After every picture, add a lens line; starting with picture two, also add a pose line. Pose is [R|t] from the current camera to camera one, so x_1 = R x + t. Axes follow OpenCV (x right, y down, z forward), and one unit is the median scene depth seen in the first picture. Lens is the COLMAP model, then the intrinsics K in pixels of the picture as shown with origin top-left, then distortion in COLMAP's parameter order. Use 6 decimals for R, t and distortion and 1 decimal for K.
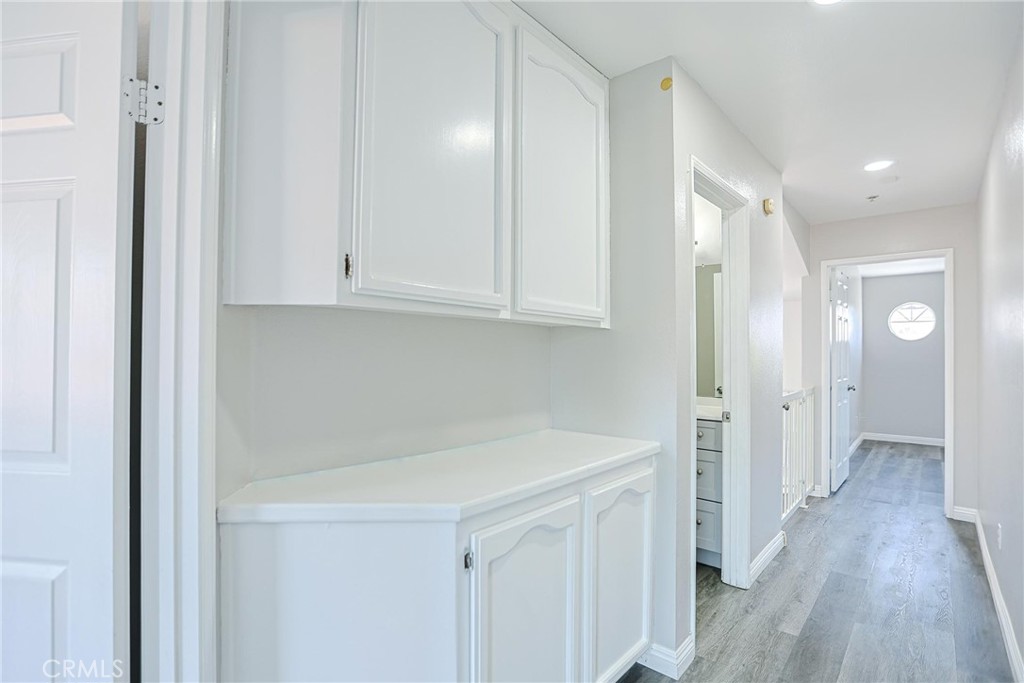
lens RADIAL K [[502.7, 0, 519.6], [0, 502.7, 350.3], [0, 0, 1]] dist [0.005360, 0.001043]
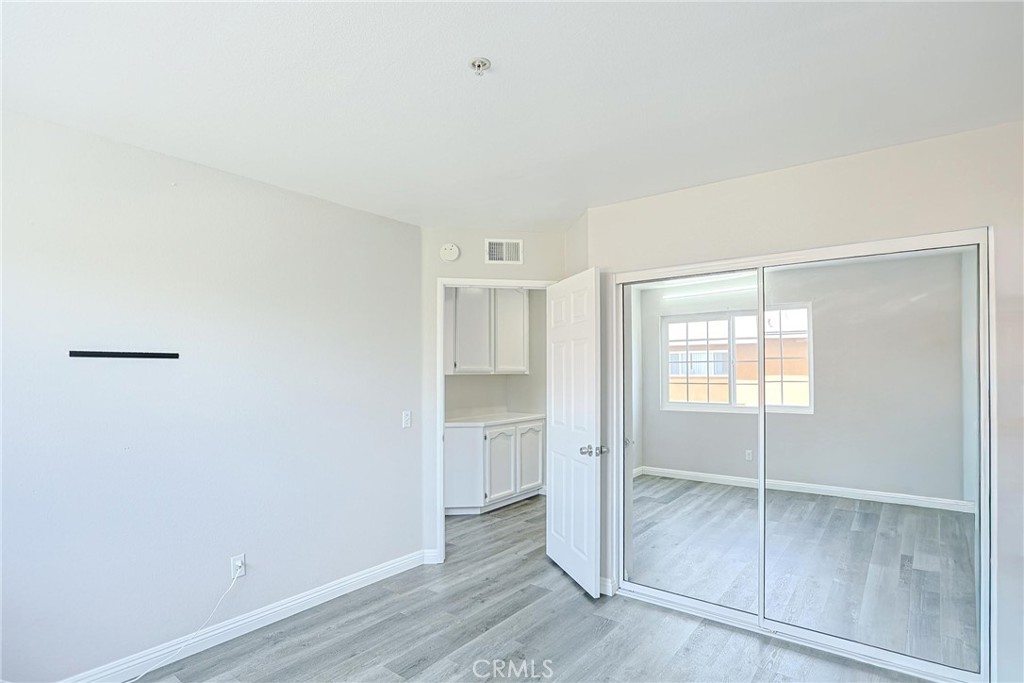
lens RADIAL K [[502.7, 0, 496.2], [0, 502.7, 374.3], [0, 0, 1]] dist [0.005360, 0.001043]
pose [[0.999626, -0.009058, 0.025818, -0.038279], [0.008721, 0.999876, 0.013116, -0.045638], [-0.025933, -0.012886, 0.999581, -0.975654]]
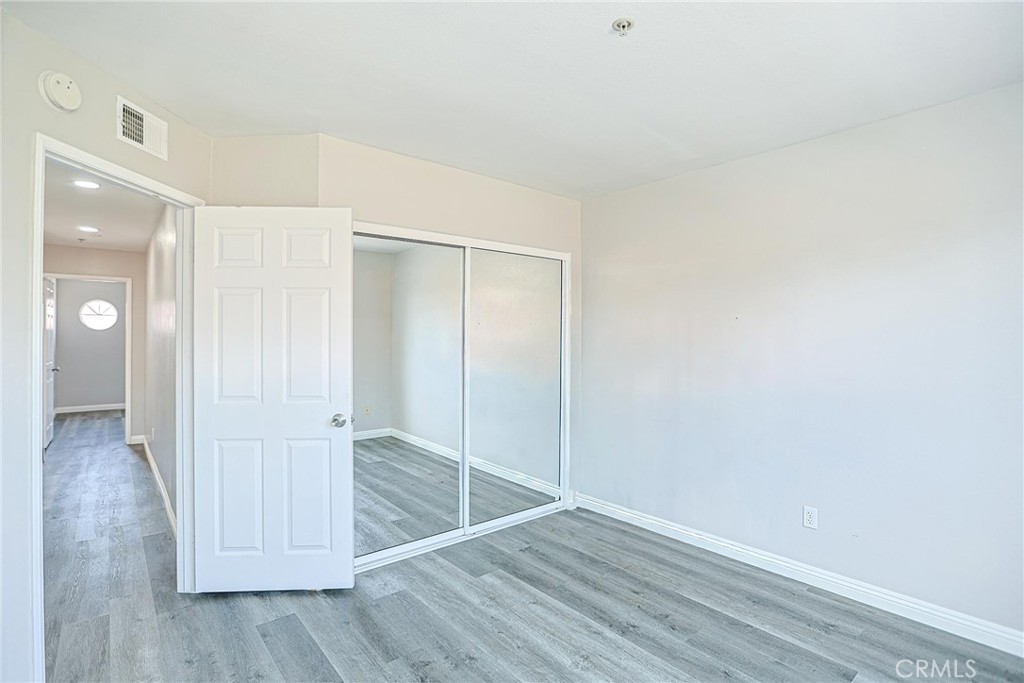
lens RADIAL K [[502.7, 0, 515.3], [0, 502.7, 340.1], [0, 0, 1]] dist [0.005360, 0.001043]
pose [[0.203459, -0.006562, 0.979061, -0.490775], [-0.010143, 0.999910, 0.008810, -0.030603], [-0.979031, -0.011723, 0.203374, -0.552398]]
